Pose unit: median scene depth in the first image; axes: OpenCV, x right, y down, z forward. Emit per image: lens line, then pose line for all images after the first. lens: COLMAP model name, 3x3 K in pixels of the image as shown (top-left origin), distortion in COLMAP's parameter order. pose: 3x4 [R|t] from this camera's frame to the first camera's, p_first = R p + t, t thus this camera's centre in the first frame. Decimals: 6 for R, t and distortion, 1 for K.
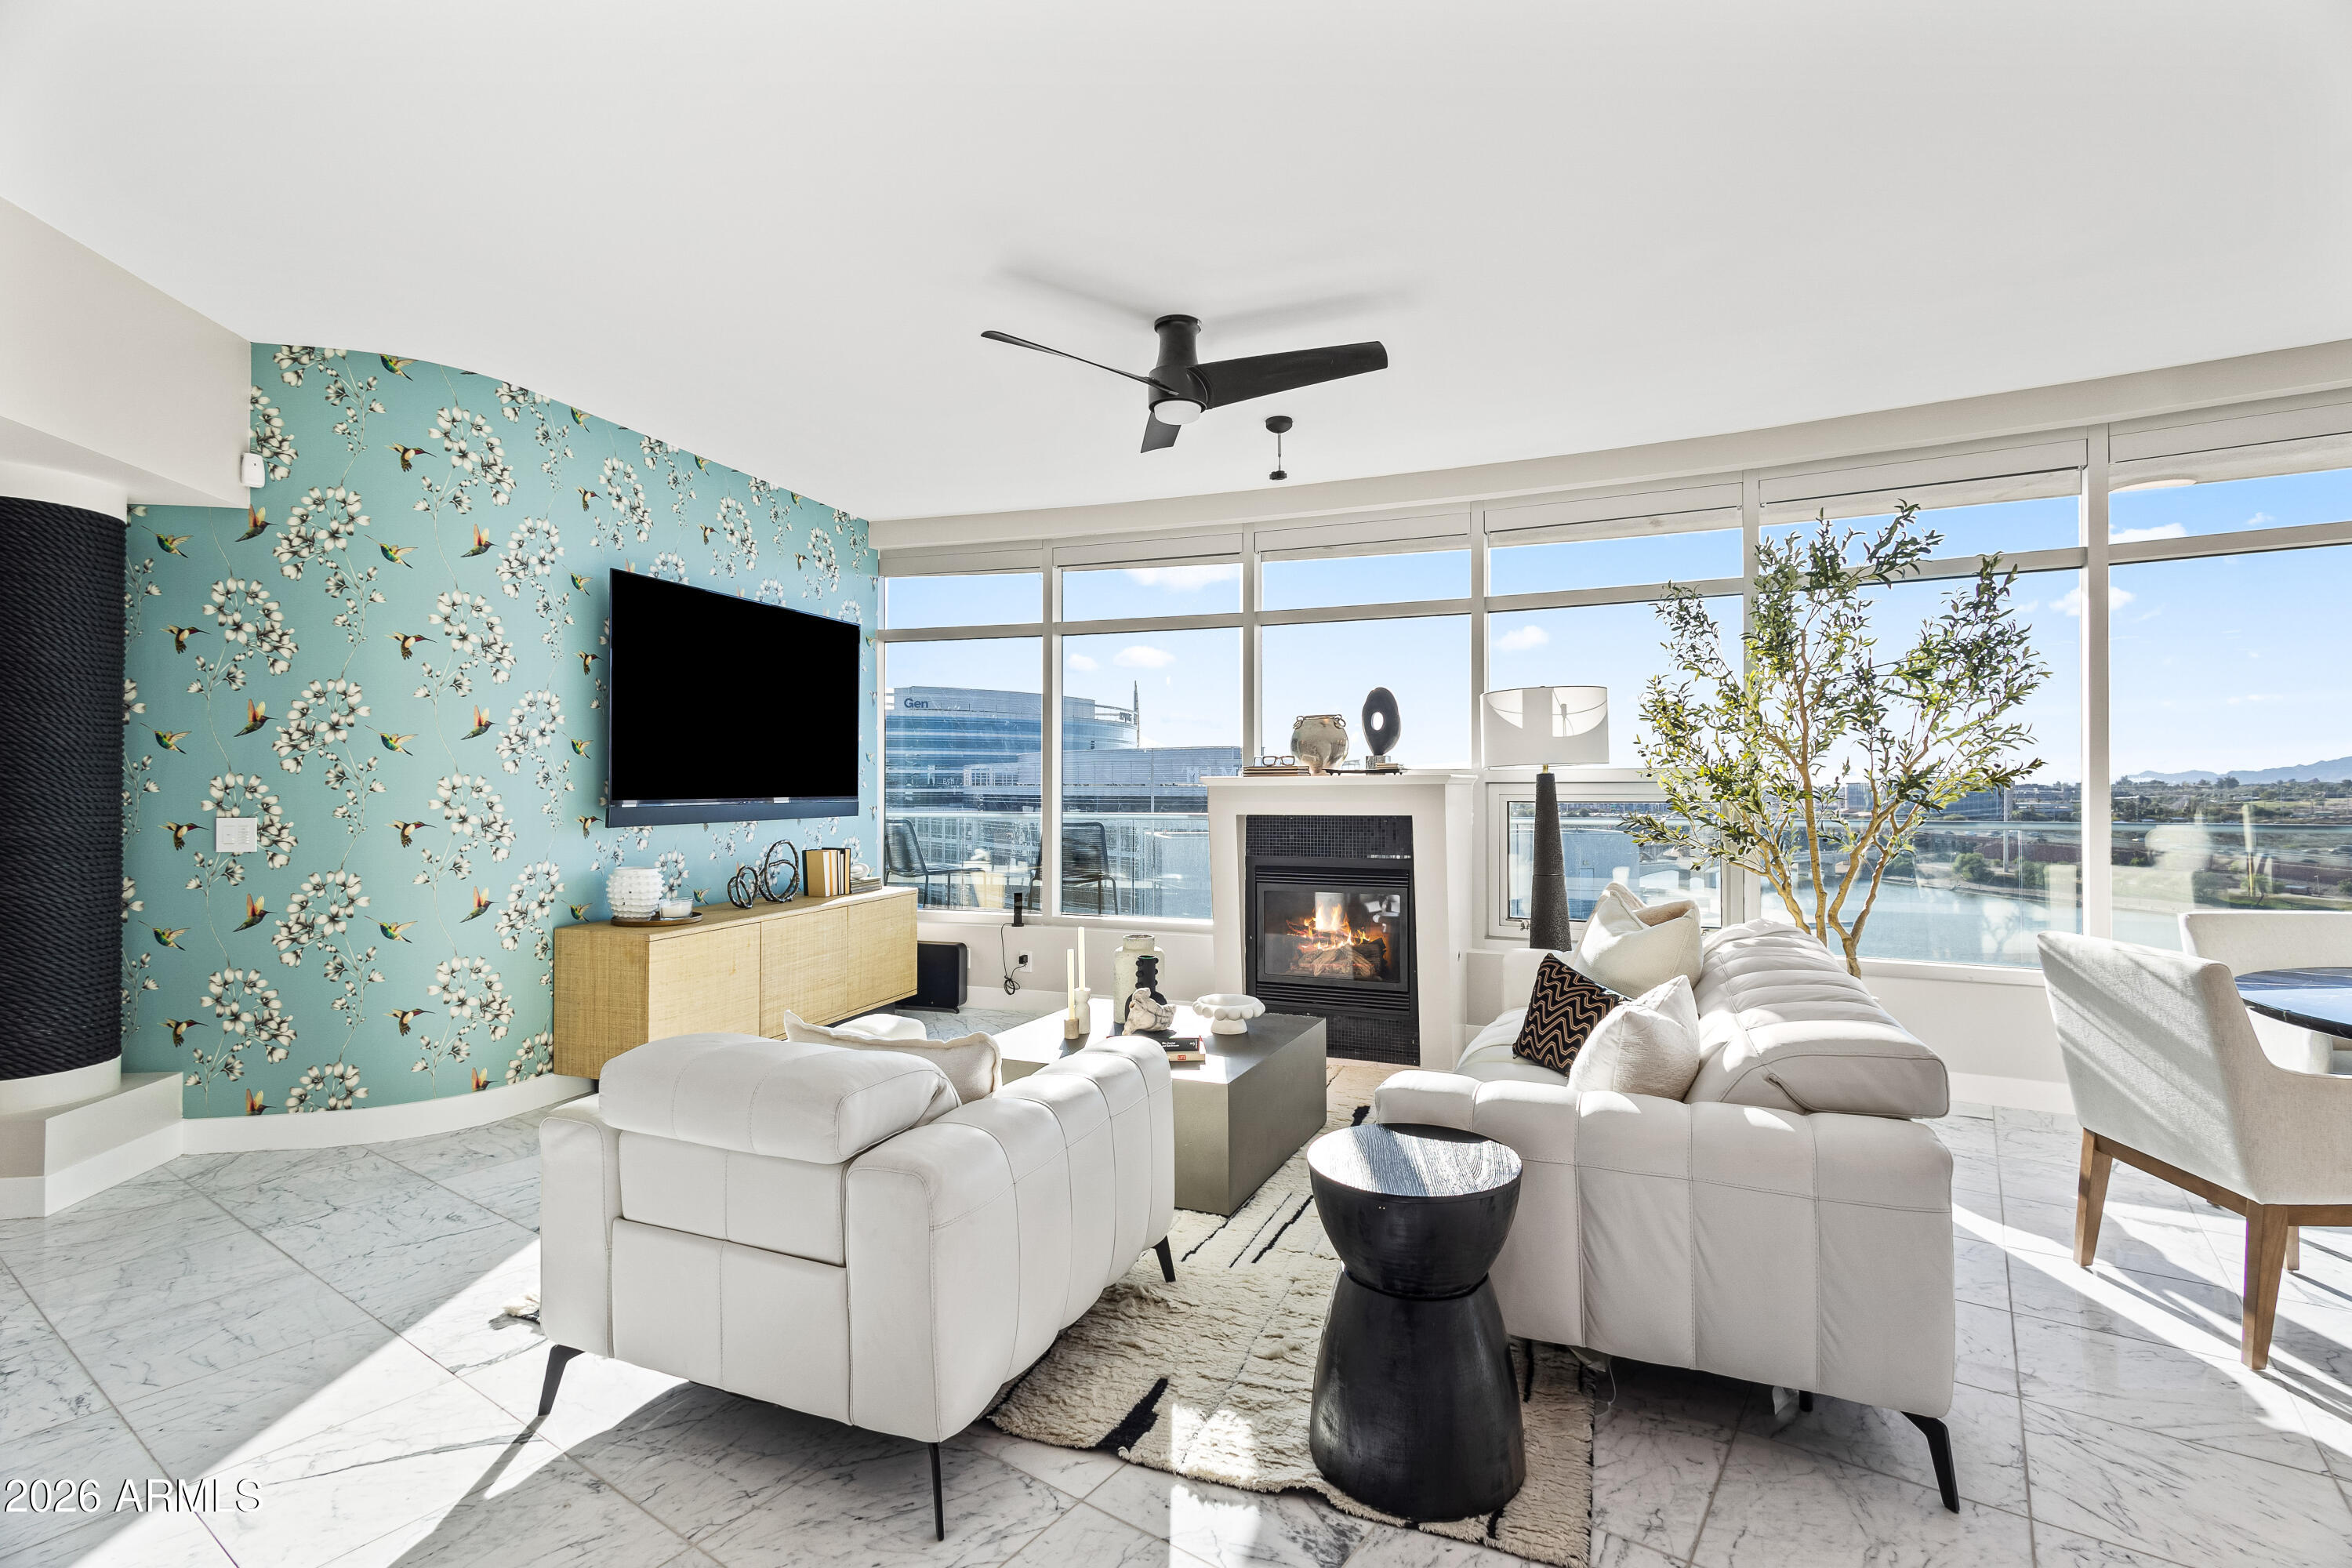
lens RADIAL K [[1081.7, 0, 1176.0], [0, 1081.7, 784.0], [0, 0, 1]] dist [0.000765, 0.000141]
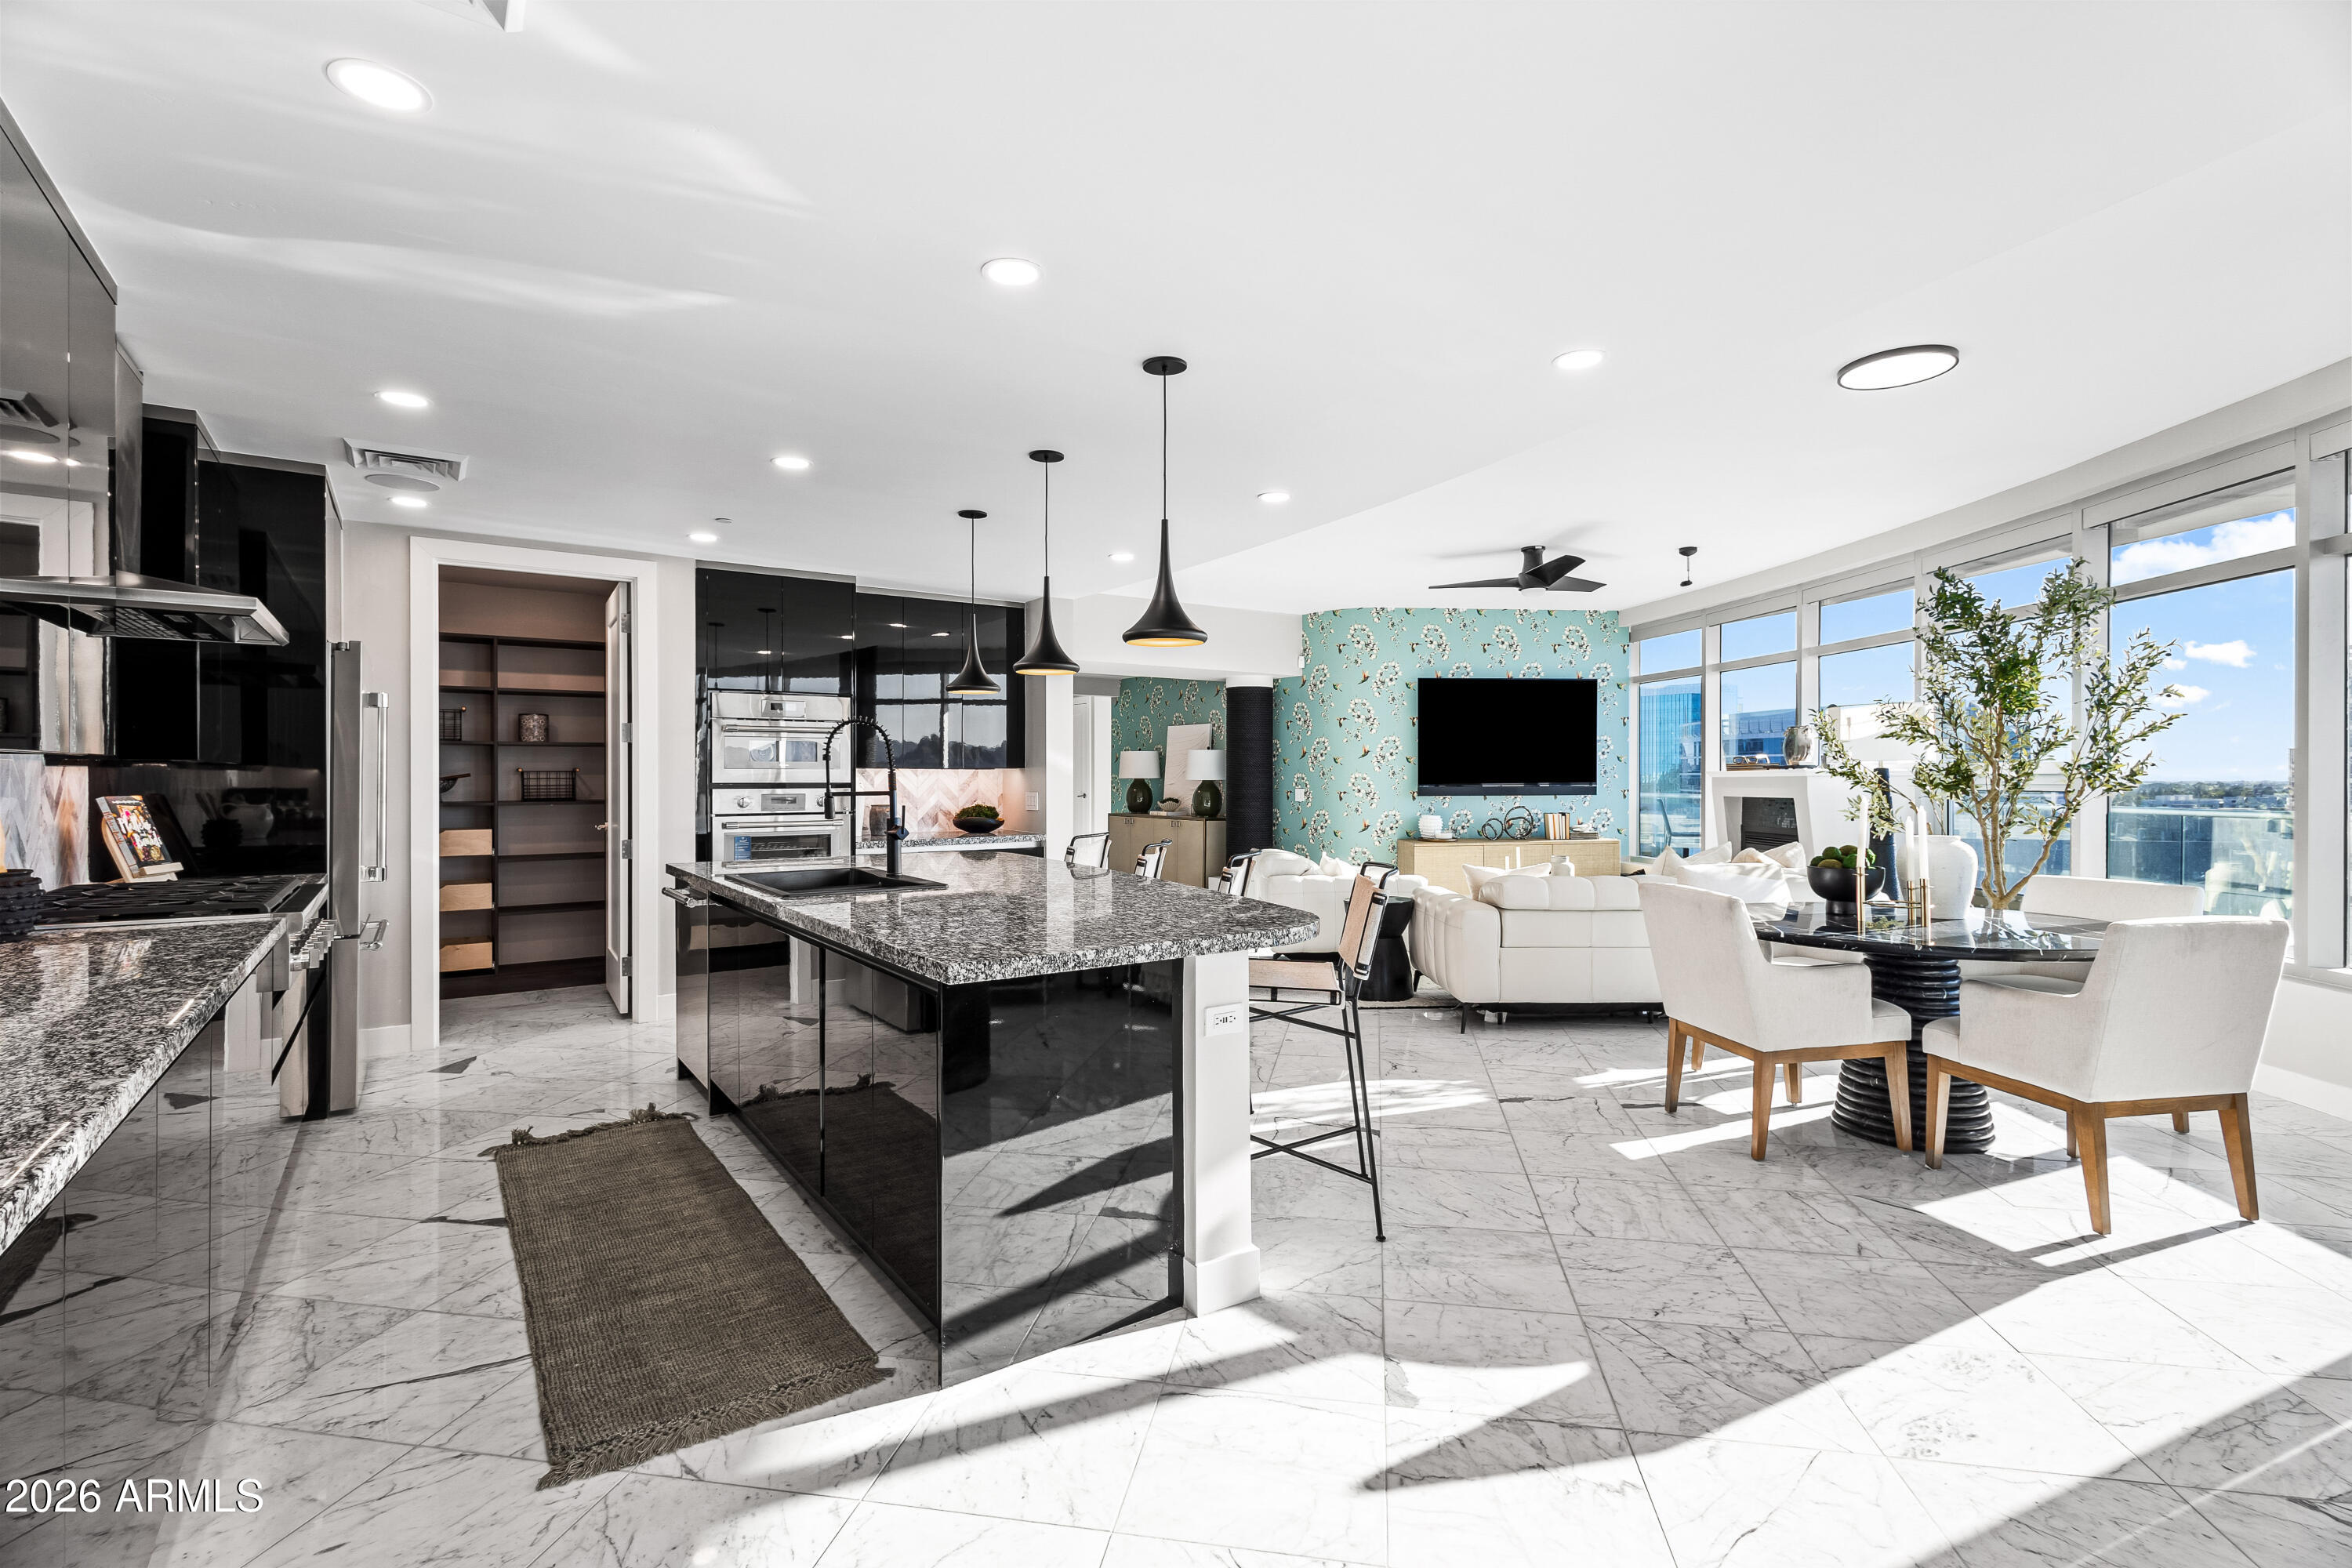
lens RADIAL K [[1126.9, 0, 1188.6], [0, 1126.9, 783.6], [0, 0, 1]] dist [0.003410, 0.000729]
pose [[0.418738, 0.007510, -0.908076, 1.336661], [0.004786, 0.999934, 0.010477, -0.011233], [0.908095, -0.008733, 0.418674, -0.376477]]
